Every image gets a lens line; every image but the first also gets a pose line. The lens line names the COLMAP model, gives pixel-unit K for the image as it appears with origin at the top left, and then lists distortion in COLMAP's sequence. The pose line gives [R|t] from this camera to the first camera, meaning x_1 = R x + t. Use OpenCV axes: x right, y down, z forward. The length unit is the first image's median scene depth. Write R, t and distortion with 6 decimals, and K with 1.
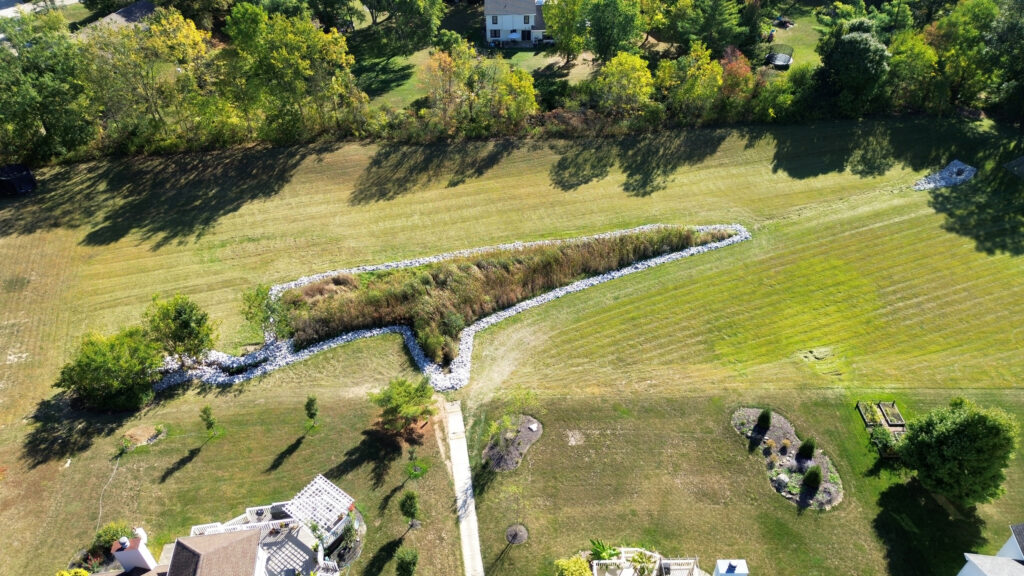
lens RADIAL K [[726.0, 0, 511.5], [0, 726.0, 279.7], [0, 0, 1]] dist [0.074656, -0.076100]
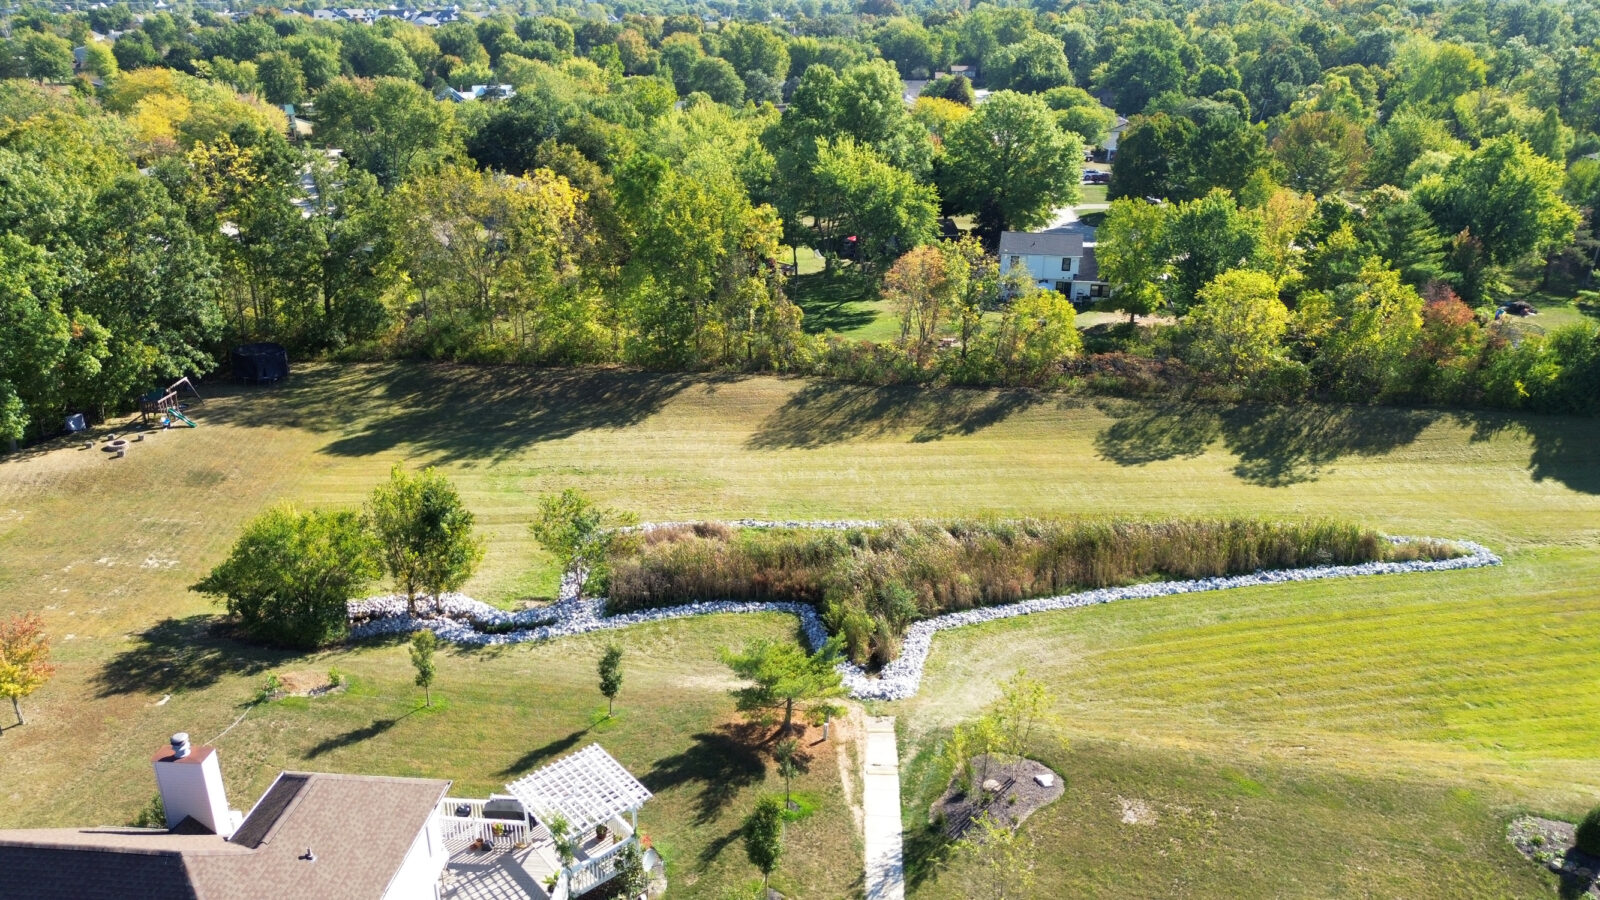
lens RADIAL K [[1134.4, 0, 799.8], [0, 1134.4, 428.0], [0, 0, 1]] dist [0.074656, -0.076100]
pose [[0.977009, 0.088369, -0.194022, -0.000564], [-0.147601, 0.937050, -0.316466, 0.204471], [0.153842, 0.337828, 0.928550, 0.175163]]
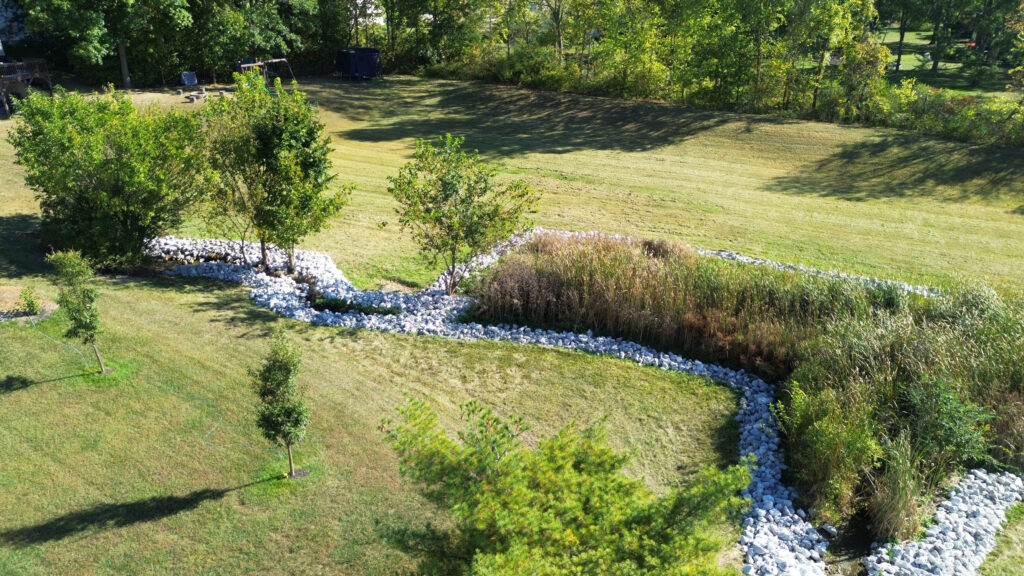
lens RADIAL K [[726.0, 0, 513.5], [0, 726.0, 286.2], [0, 0, 1]] dist [0.074656, -0.076100]
pose [[0.754130, 0.282823, -0.592705, -0.050992], [-0.431169, 0.893983, -0.122013, 0.110321], [0.495360, 0.347570, 0.796124, 0.672384]]
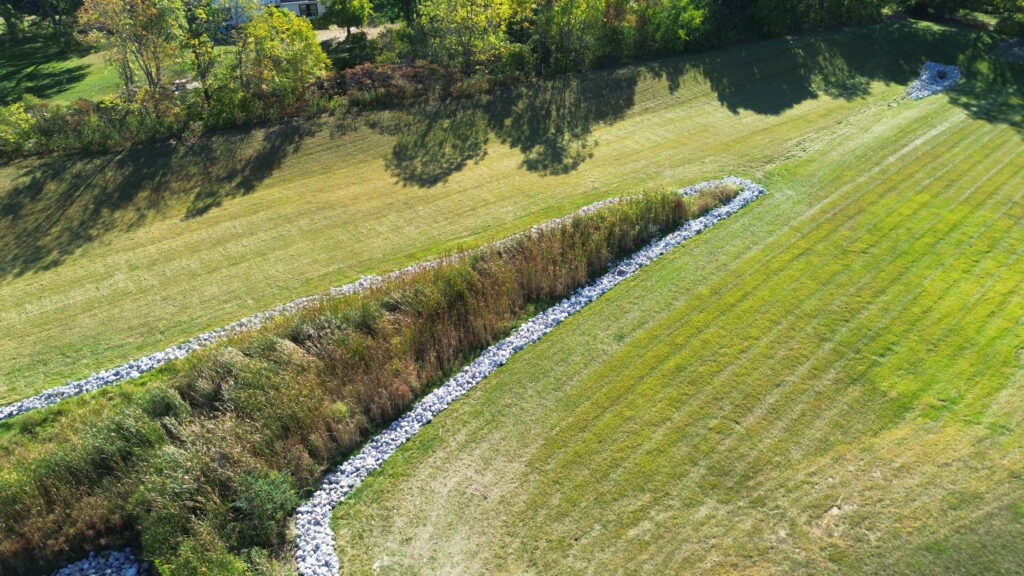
lens RADIAL K [[726.0, 0, 512.9], [0, 726.0, 282.6], [0, 0, 1]] dist [0.074656, -0.076100]
pose [[0.930431, -0.201877, 0.305848, -0.054234], [0.237657, 0.967688, -0.084256, 0.015358], [-0.278956, 0.151081, 0.948345, 0.597263]]
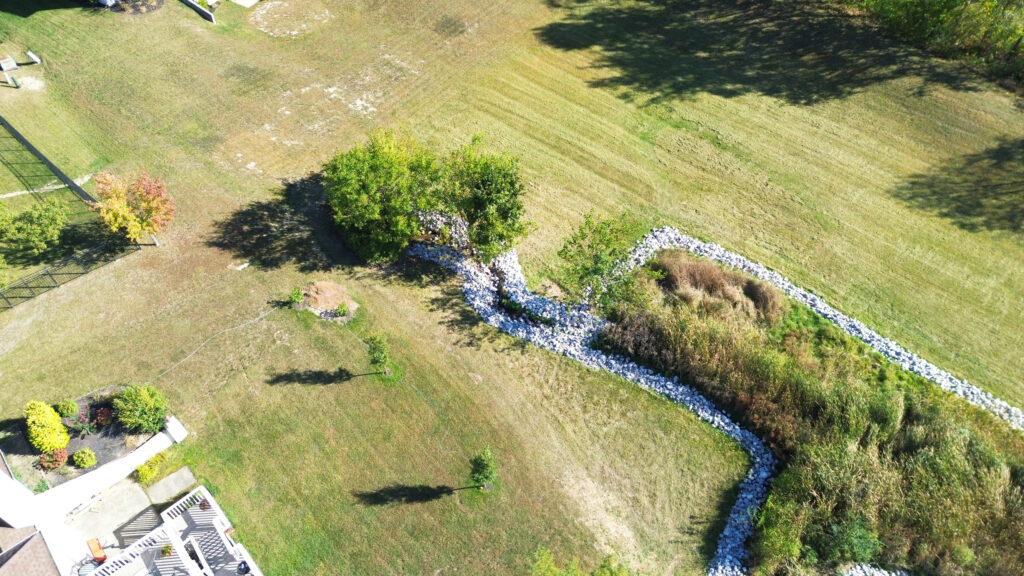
lens RADIAL K [[726.0, 0, 514.4], [0, 726.0, 286.2], [0, 0, 1]] dist [0.074656, -0.076100]
pose [[0.554142, 0.645785, -0.525251, -0.055034], [-0.540143, 0.759067, 0.363404, -0.108281], [0.633382, 0.082334, 0.769447, 0.491086]]
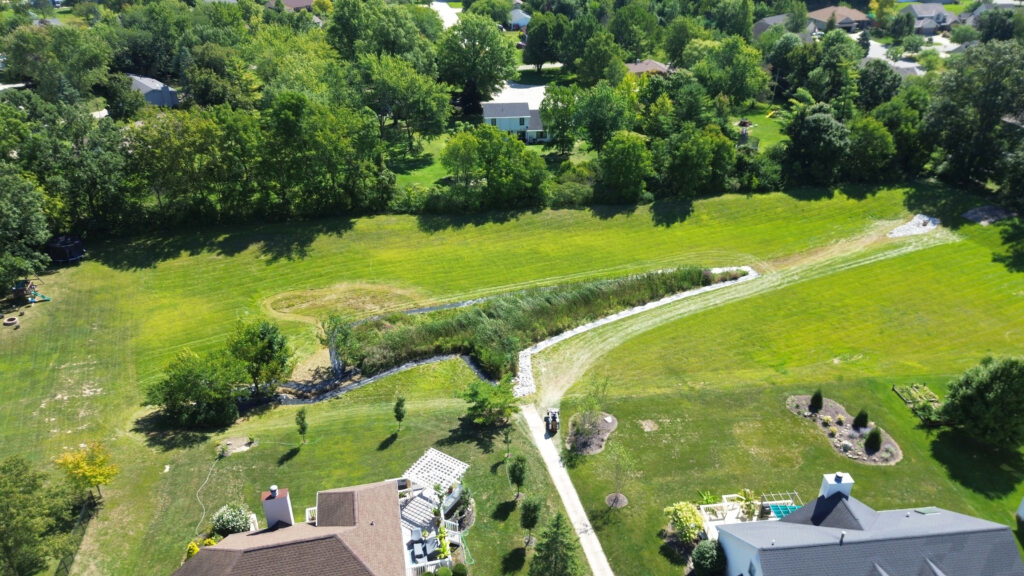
lens RADIAL K [[726.0, 0, 512.4], [0, 726.0, 279.8], [0, 0, 1]] dist [0.074656, -0.076100]
pose [[0.996129, -0.034288, 0.080935, -0.156714], [0.049777, 0.978956, -0.197907, 0.171324], [-0.072446, 0.201169, 0.976874, -0.062518]]
